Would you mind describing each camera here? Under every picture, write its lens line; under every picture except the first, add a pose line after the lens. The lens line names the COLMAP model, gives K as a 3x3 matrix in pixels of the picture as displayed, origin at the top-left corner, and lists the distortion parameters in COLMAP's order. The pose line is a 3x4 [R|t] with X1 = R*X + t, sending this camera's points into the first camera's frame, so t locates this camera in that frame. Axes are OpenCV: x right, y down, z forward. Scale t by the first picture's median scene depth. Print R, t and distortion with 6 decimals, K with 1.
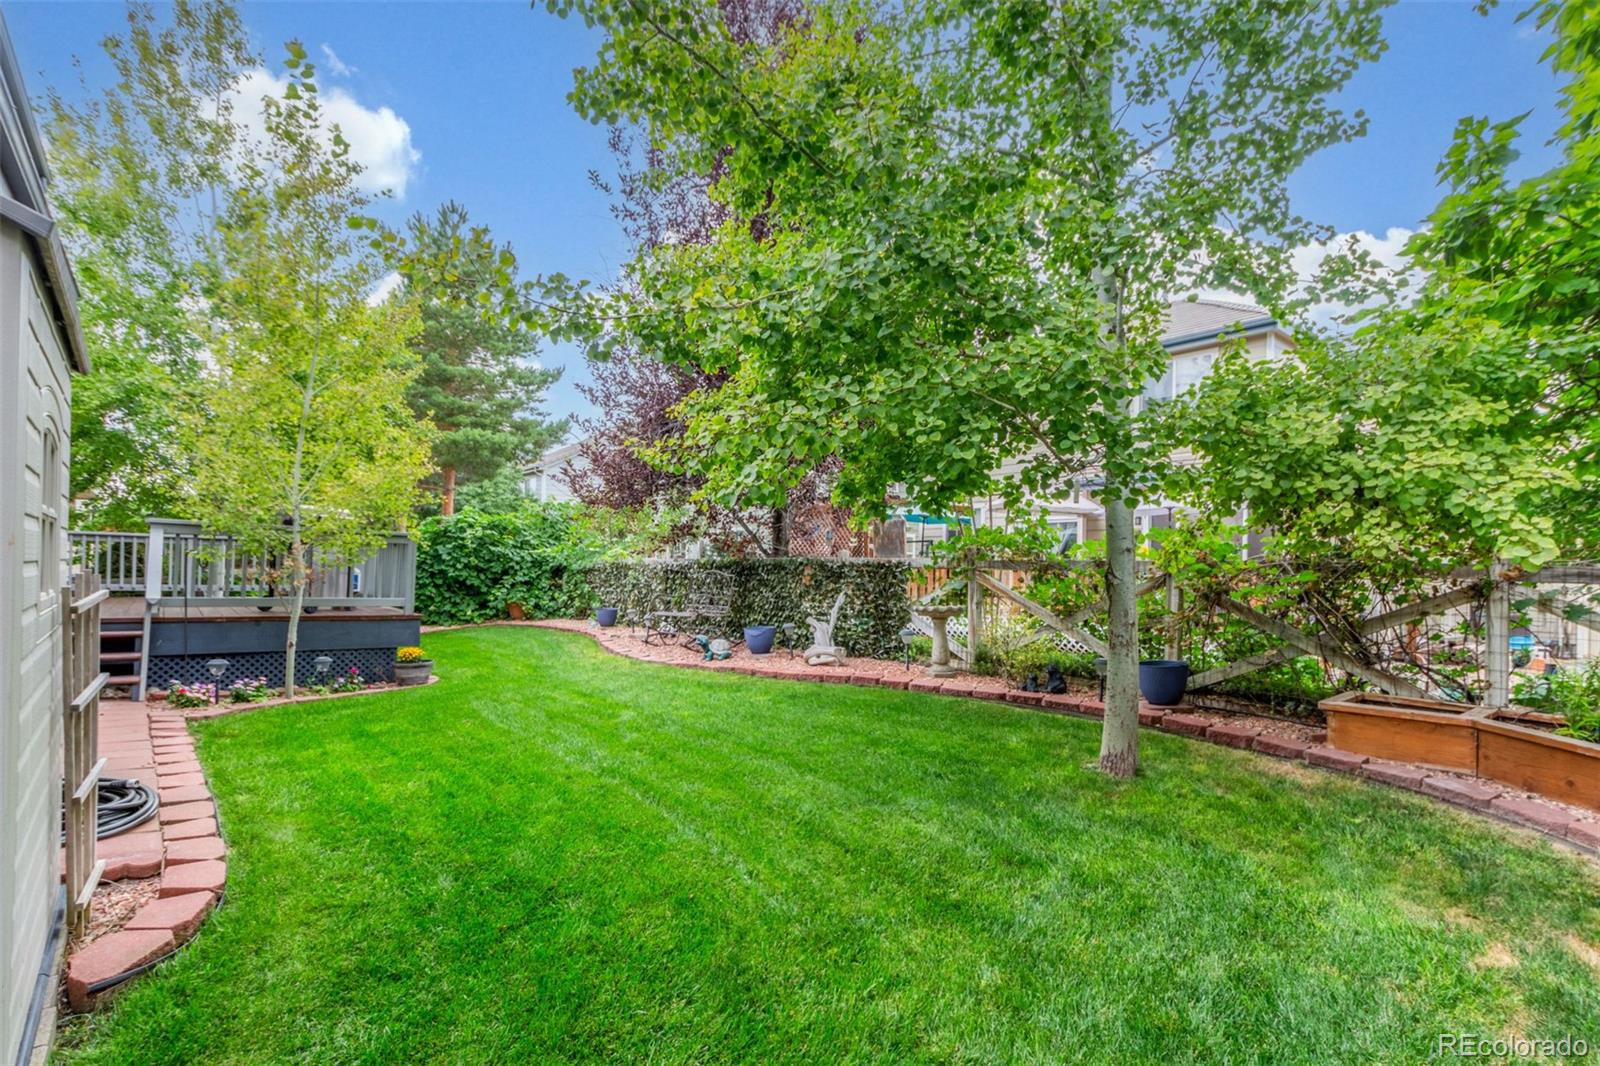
lens RADIAL K [[768.9, 0, 800.6], [0, 768.9, 568.5], [0, 0, 1]] dist [0.001591, 0.000037]
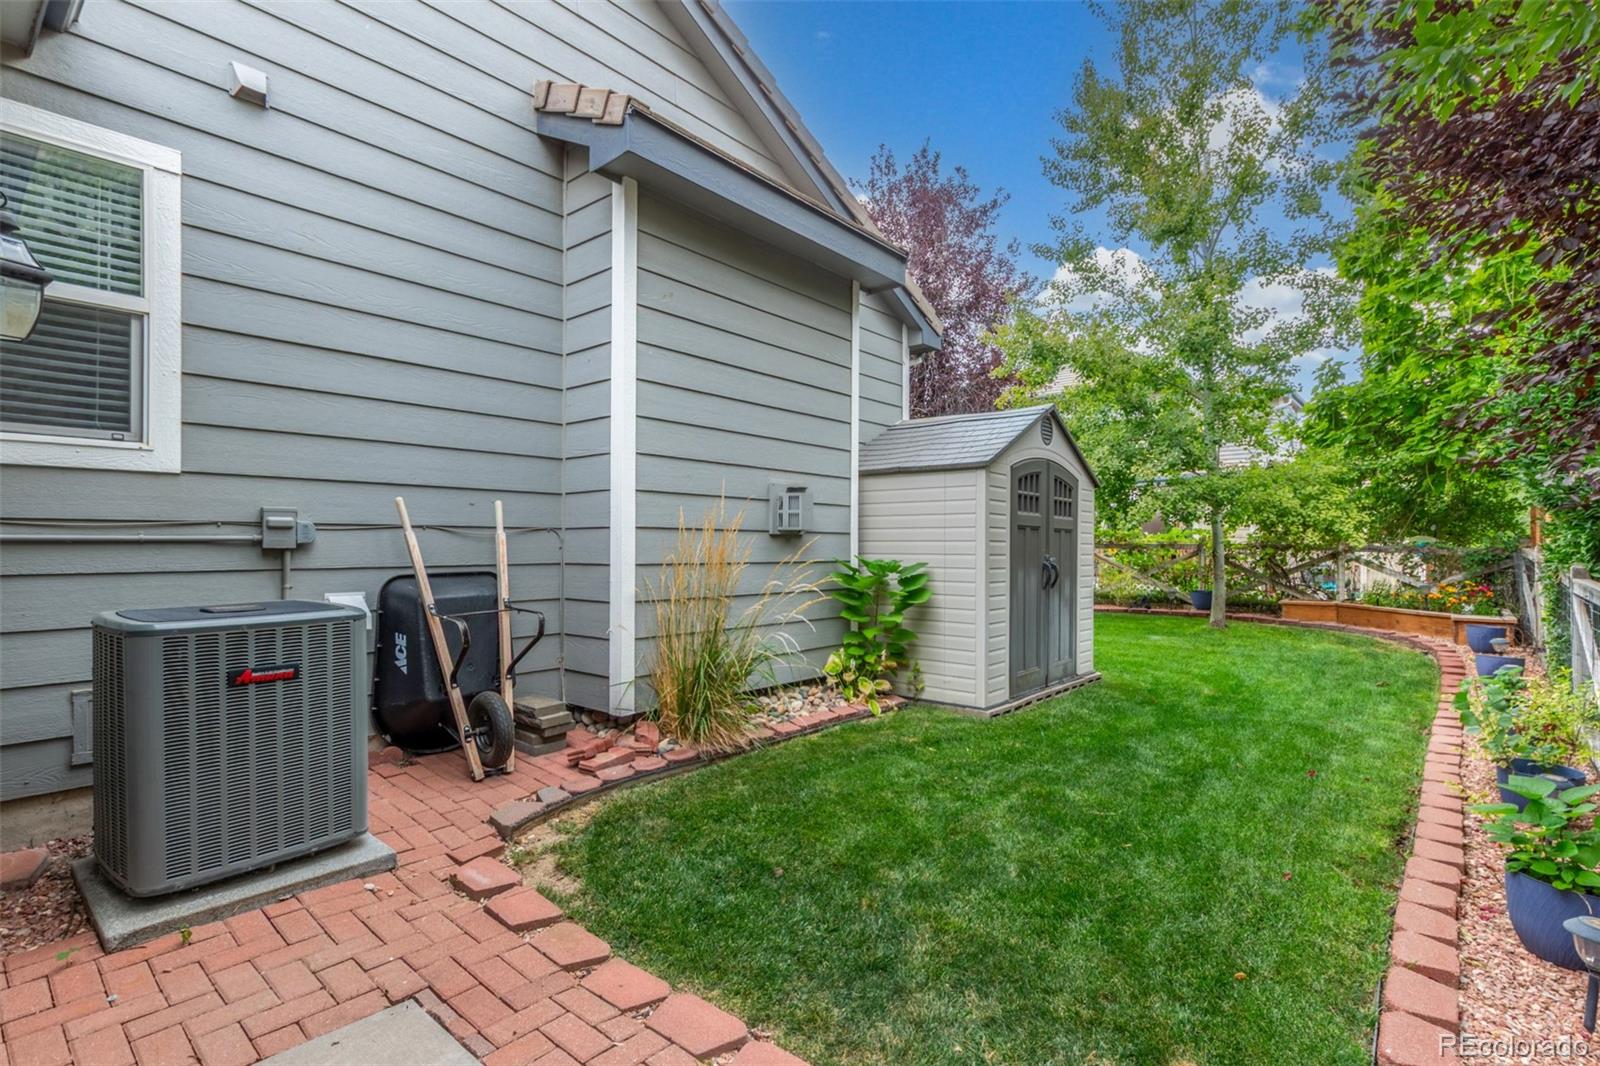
lens RADIAL K [[748.2, 0, 810.4], [0, 748.2, 550.1], [0, 0, 1]] dist [0.005118, -0.000588]
pose [[0.987915, -0.015582, 0.154213, -1.205984], [0.014862, 0.999873, 0.005821, -0.028603], [-0.154284, -0.003458, 0.988021, -1.173908]]
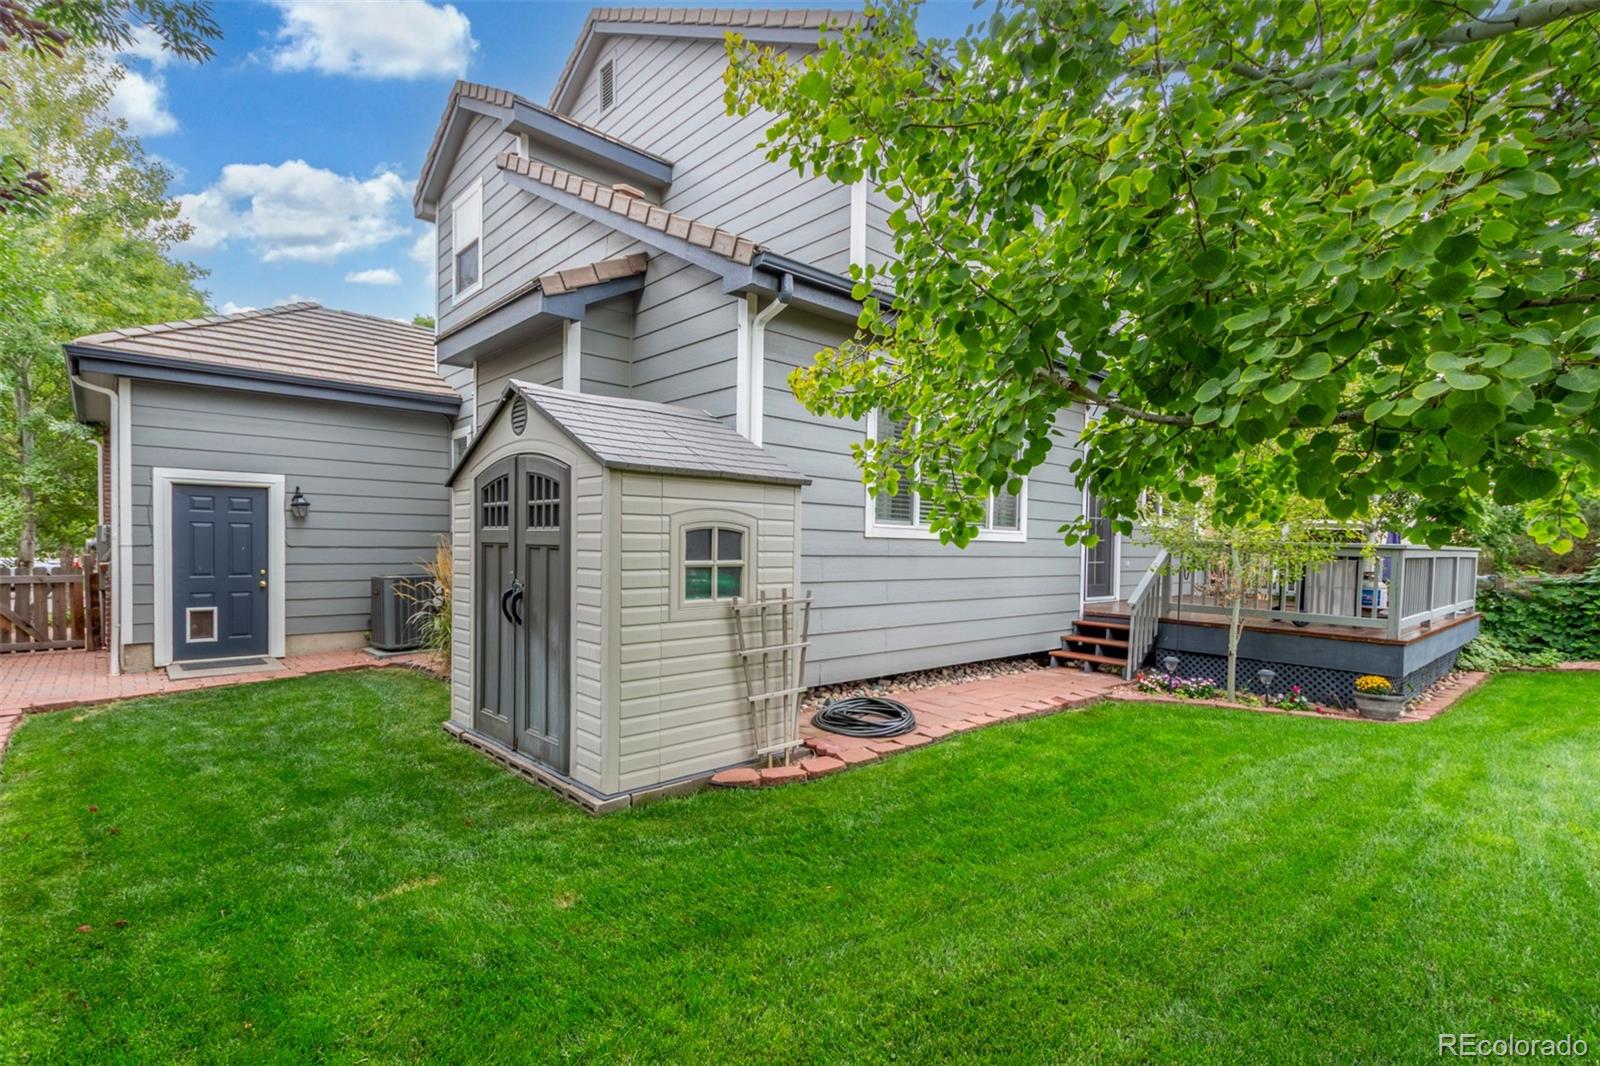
lens RADIAL K [[762.0, 0, 806.1], [0, 762.0, 551.9], [0, 0, 1]] dist [0.015512, -0.007697]
pose [[0.043426, -0.005298, -0.999043, 0.550774], [-0.010820, 0.999925, -0.005773, -0.043447], [0.998998, 0.011060, 0.043365, 0.506897]]
